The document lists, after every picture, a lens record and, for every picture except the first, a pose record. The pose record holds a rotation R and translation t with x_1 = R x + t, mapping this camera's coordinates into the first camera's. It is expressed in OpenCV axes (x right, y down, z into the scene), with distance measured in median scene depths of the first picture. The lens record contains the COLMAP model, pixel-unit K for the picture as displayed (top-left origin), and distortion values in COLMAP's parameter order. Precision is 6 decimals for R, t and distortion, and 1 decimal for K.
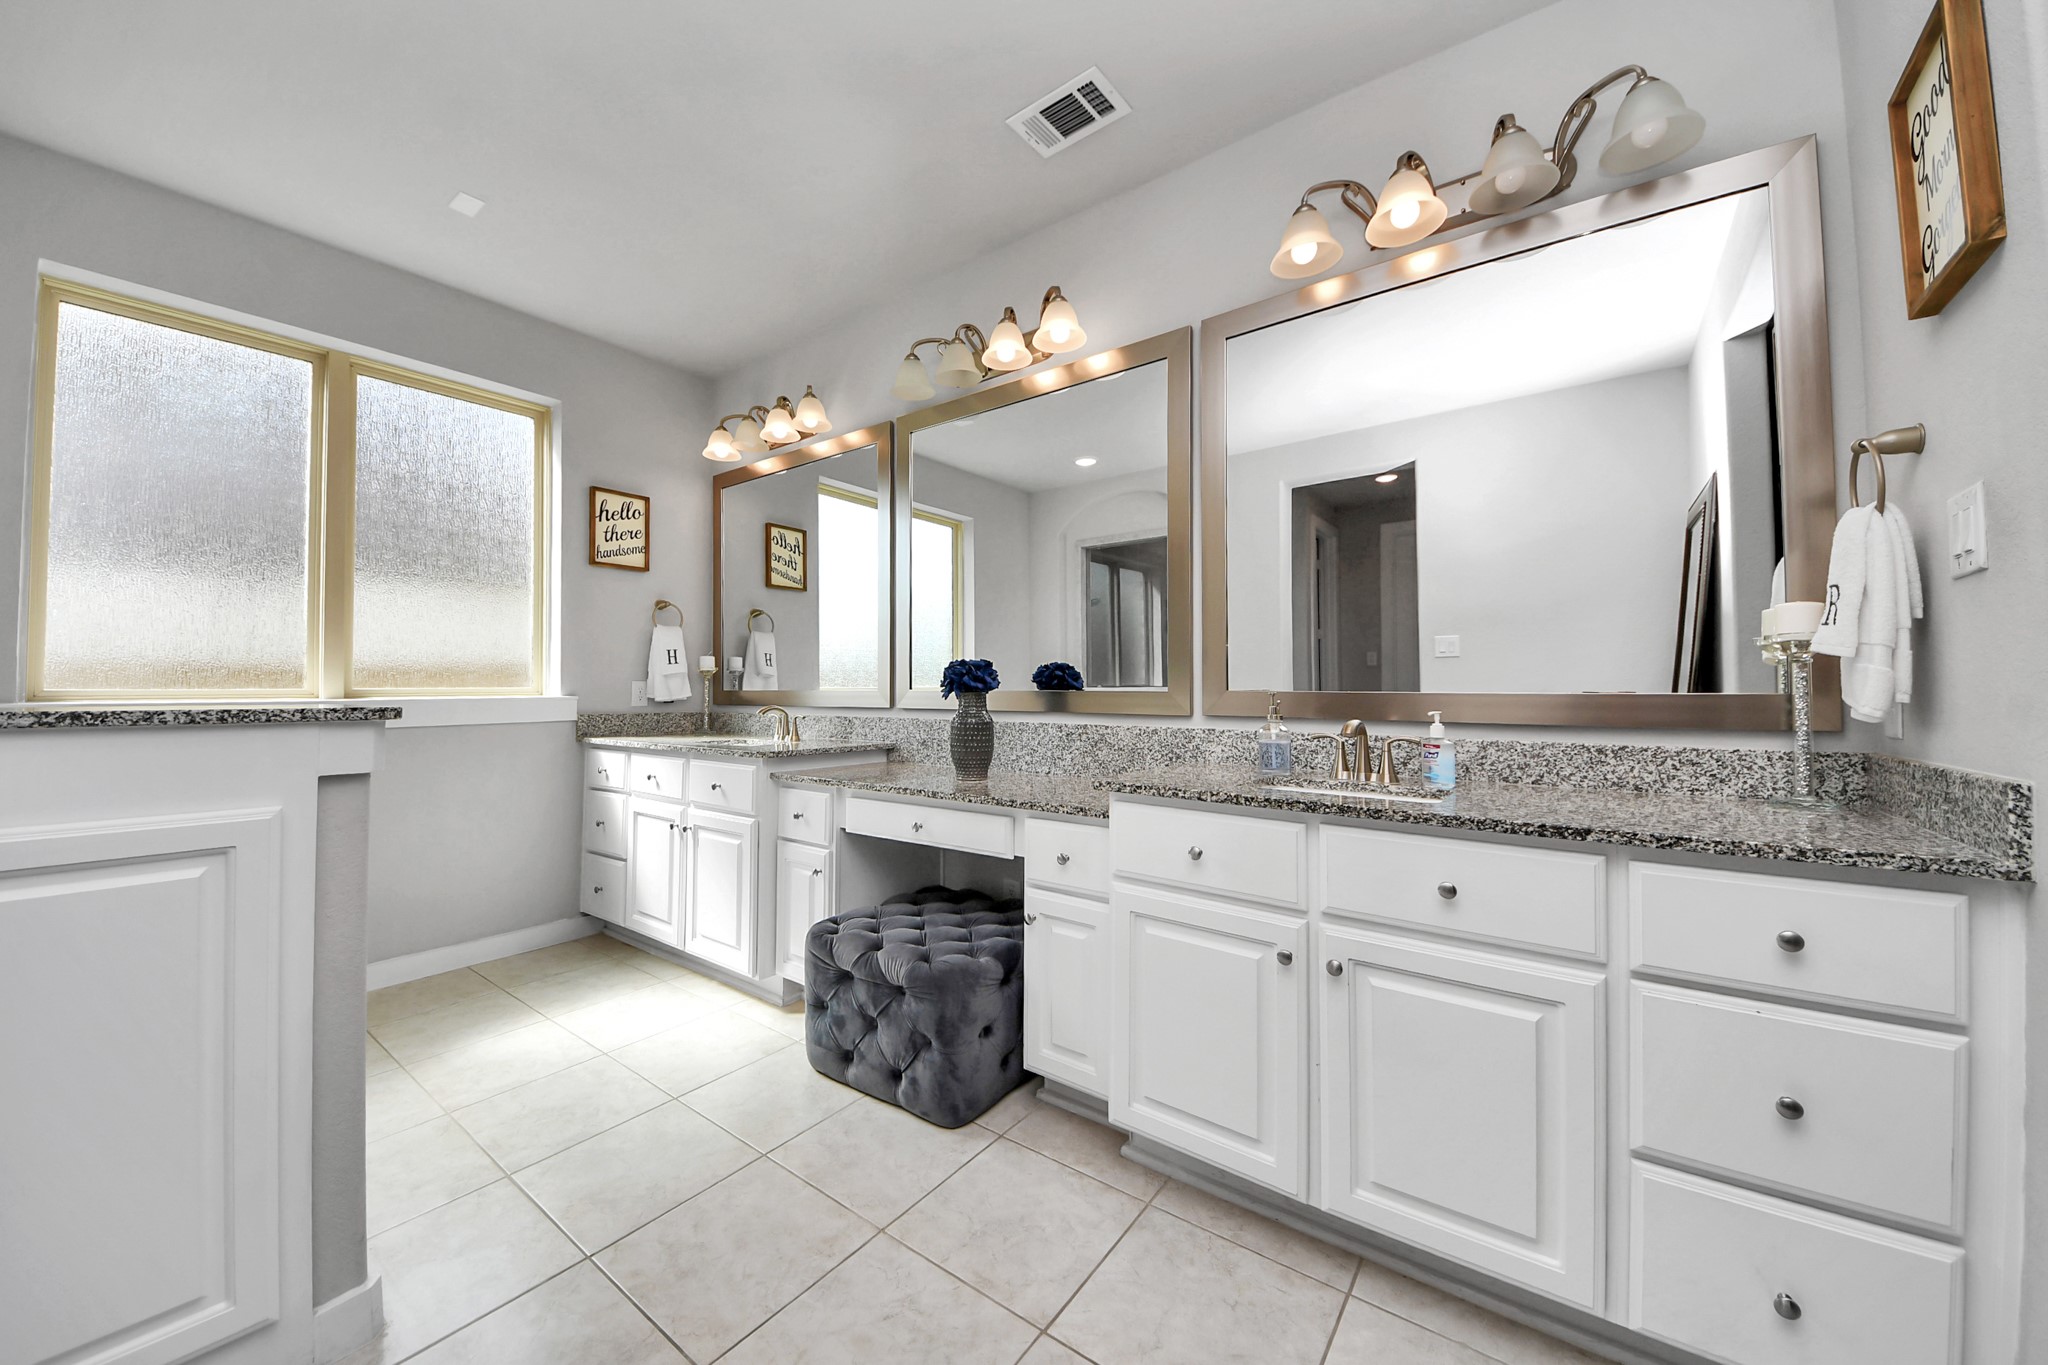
lens RADIAL K [[742.4, 0, 1024.9], [0, 742.4, 691.3], [0, 0, 1]] dist [-0.000133, -0.000026]
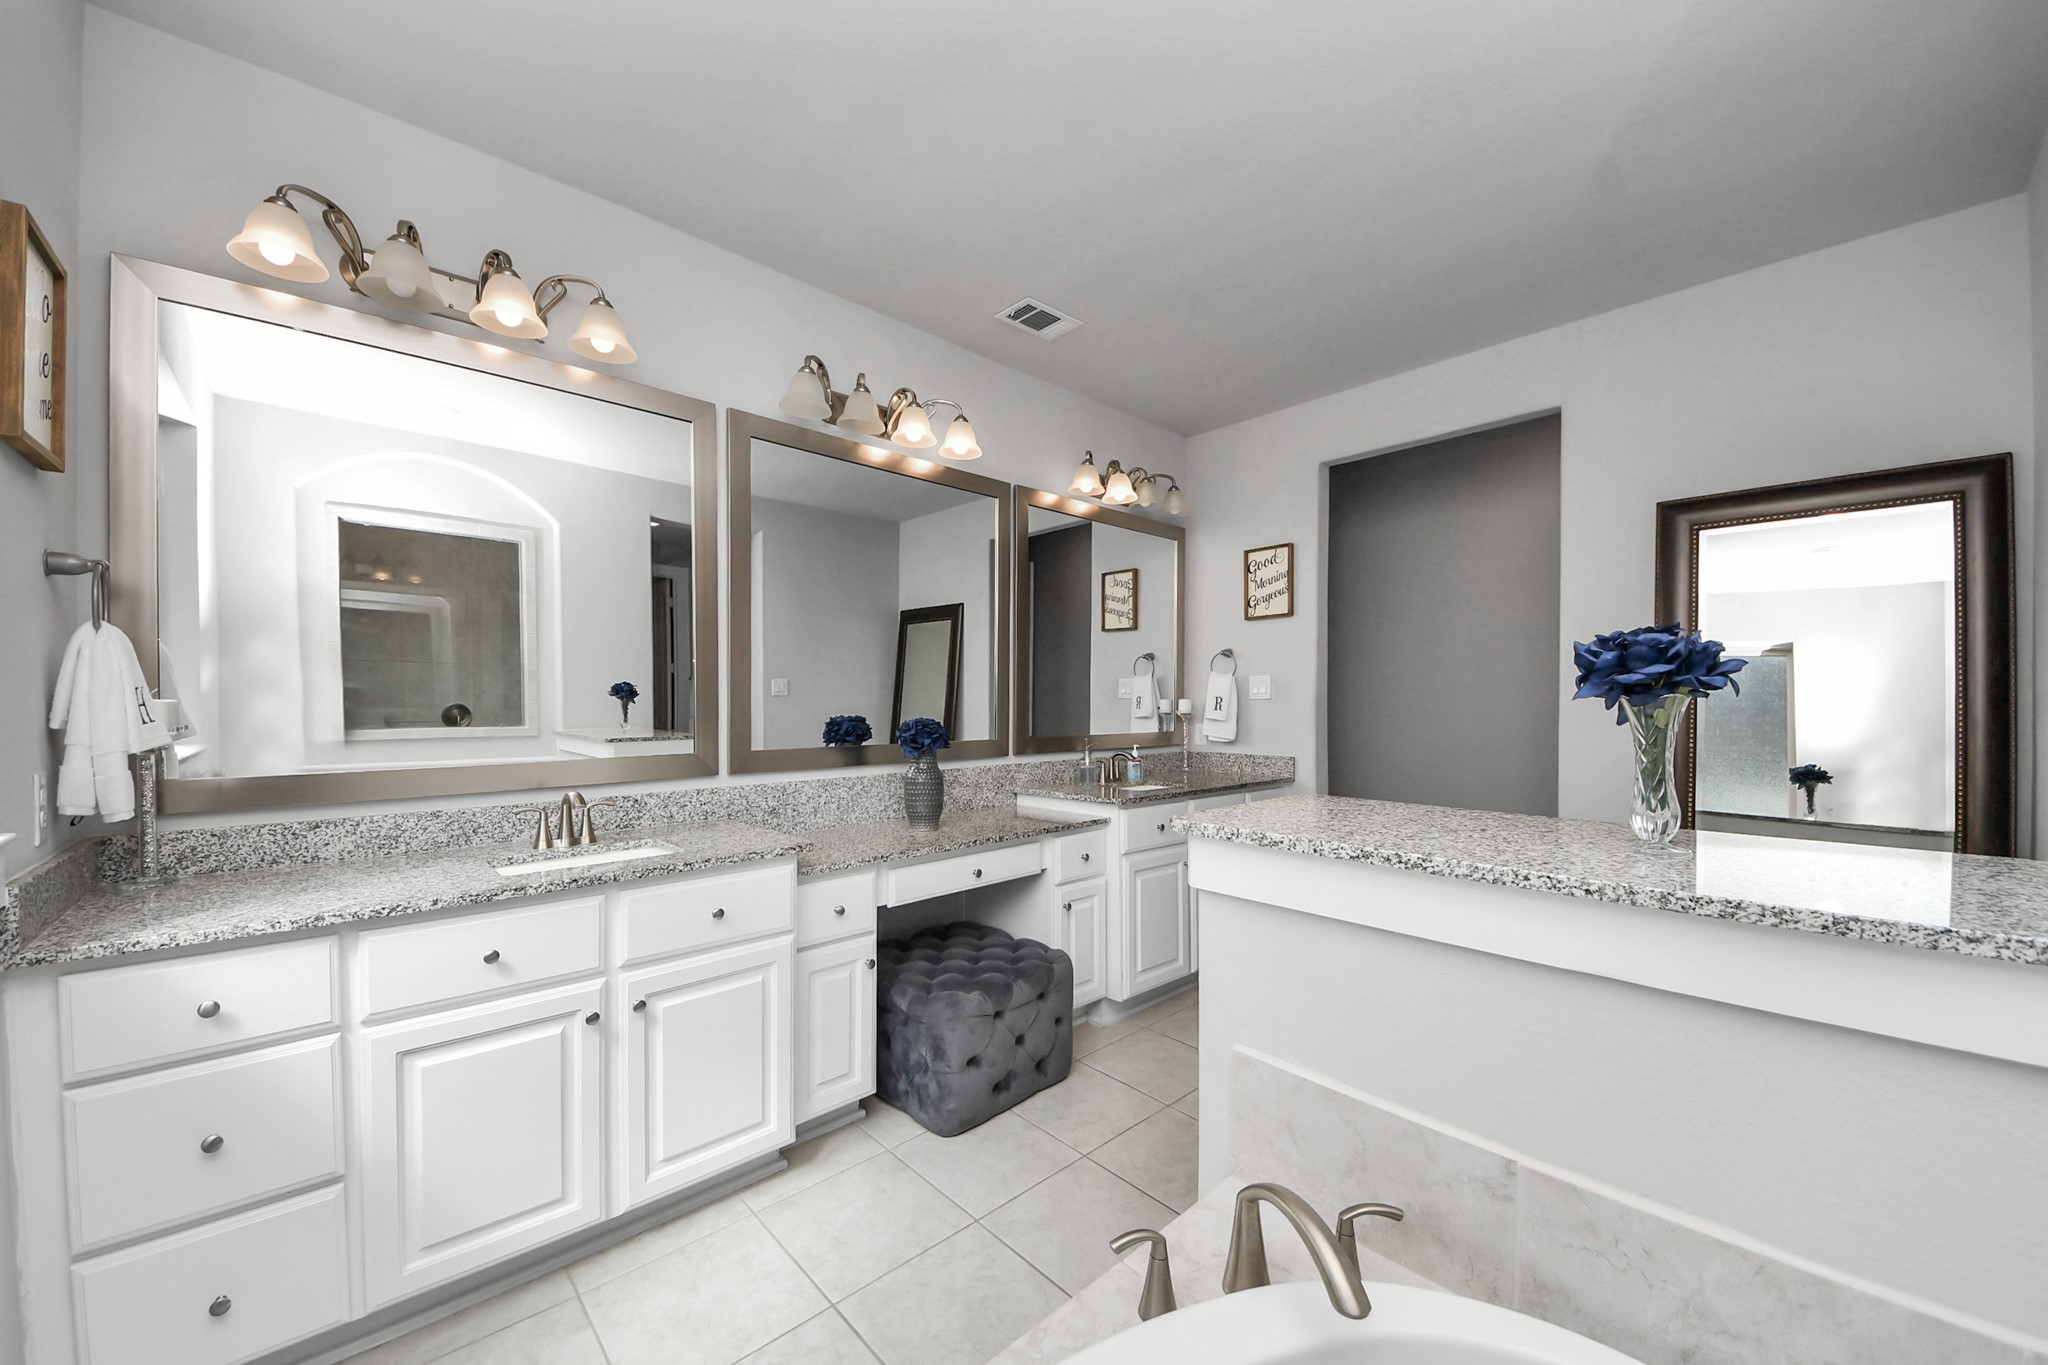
lens RADIAL K [[742.4, 0, 1024.9], [0, 742.4, 691.3], [0, 0, 1]] dist [-0.000133, -0.000026]
pose [[0.204587, 0.018786, 0.978668, -1.028126], [0.015264, 0.999633, -0.022379, -0.050270], [-0.978729, 0.019517, 0.204225, 0.603379]]
